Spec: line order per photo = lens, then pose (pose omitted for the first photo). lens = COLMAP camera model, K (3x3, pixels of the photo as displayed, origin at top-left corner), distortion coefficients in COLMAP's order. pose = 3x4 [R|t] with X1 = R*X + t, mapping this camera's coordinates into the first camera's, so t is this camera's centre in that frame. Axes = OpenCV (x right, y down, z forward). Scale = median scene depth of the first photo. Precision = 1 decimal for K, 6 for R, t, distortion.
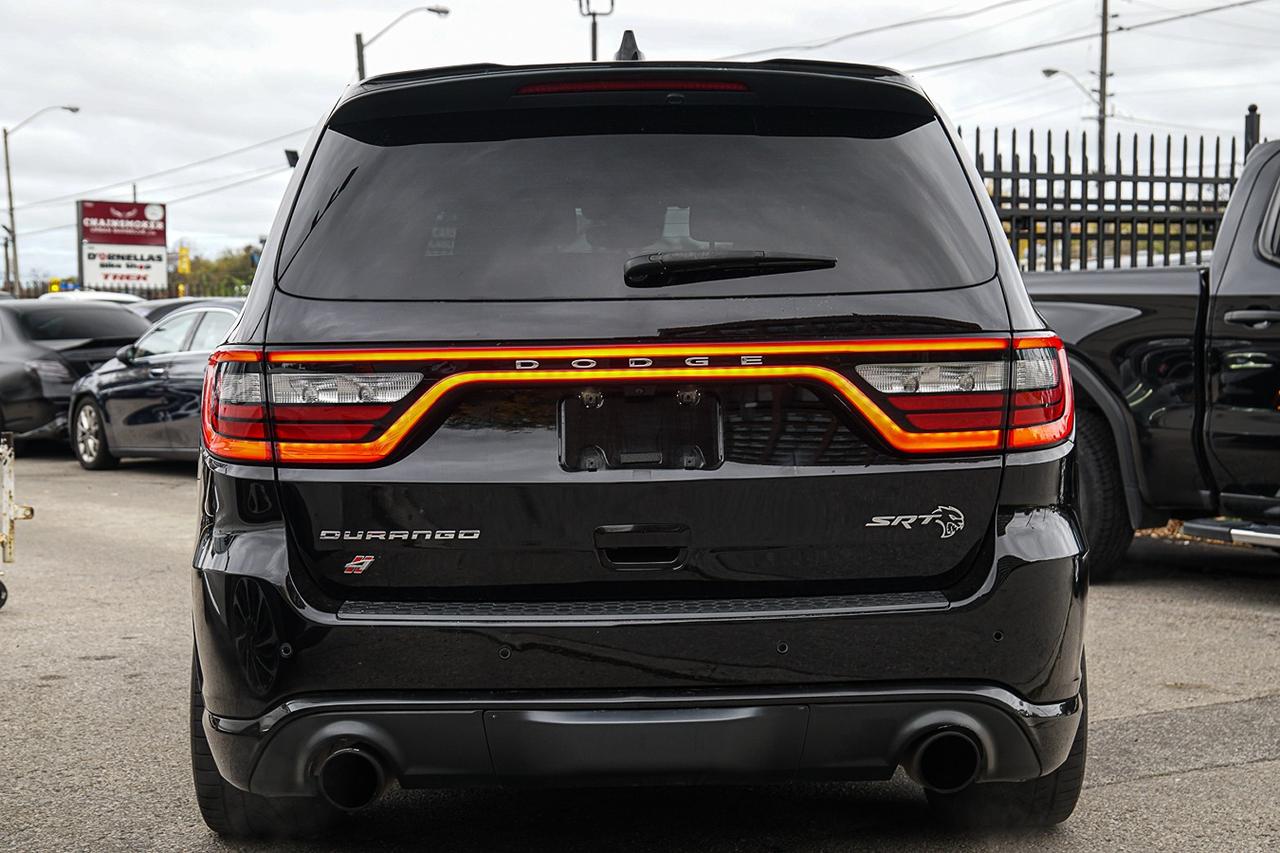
lens RADIAL K [[2027.3, 0, 640.3], [0, 2027.3, 424.9], [0, 0, 1]] dist [0.233939, 0.000000]
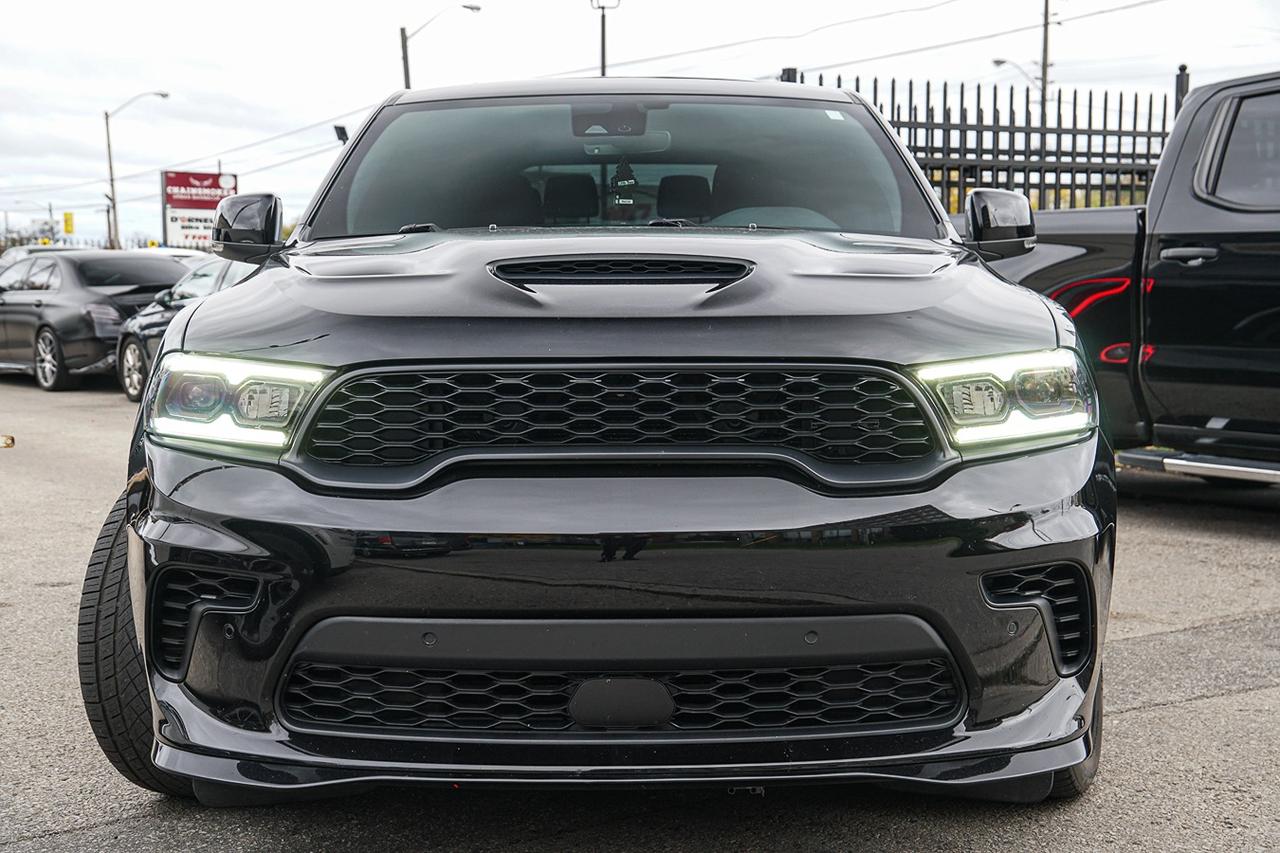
lens RADIAL K [[1639.4, 0, 640.8], [0, 1639.4, 425.0], [0, 0, 1]] dist [0.132202, 0.000000]
pose [[0.999872, 0.001061, -0.015982, 0.027576], [-0.000501, 0.999389, 0.034962, 0.003374], [0.016009, -0.034950, 0.999261, 0.124034]]
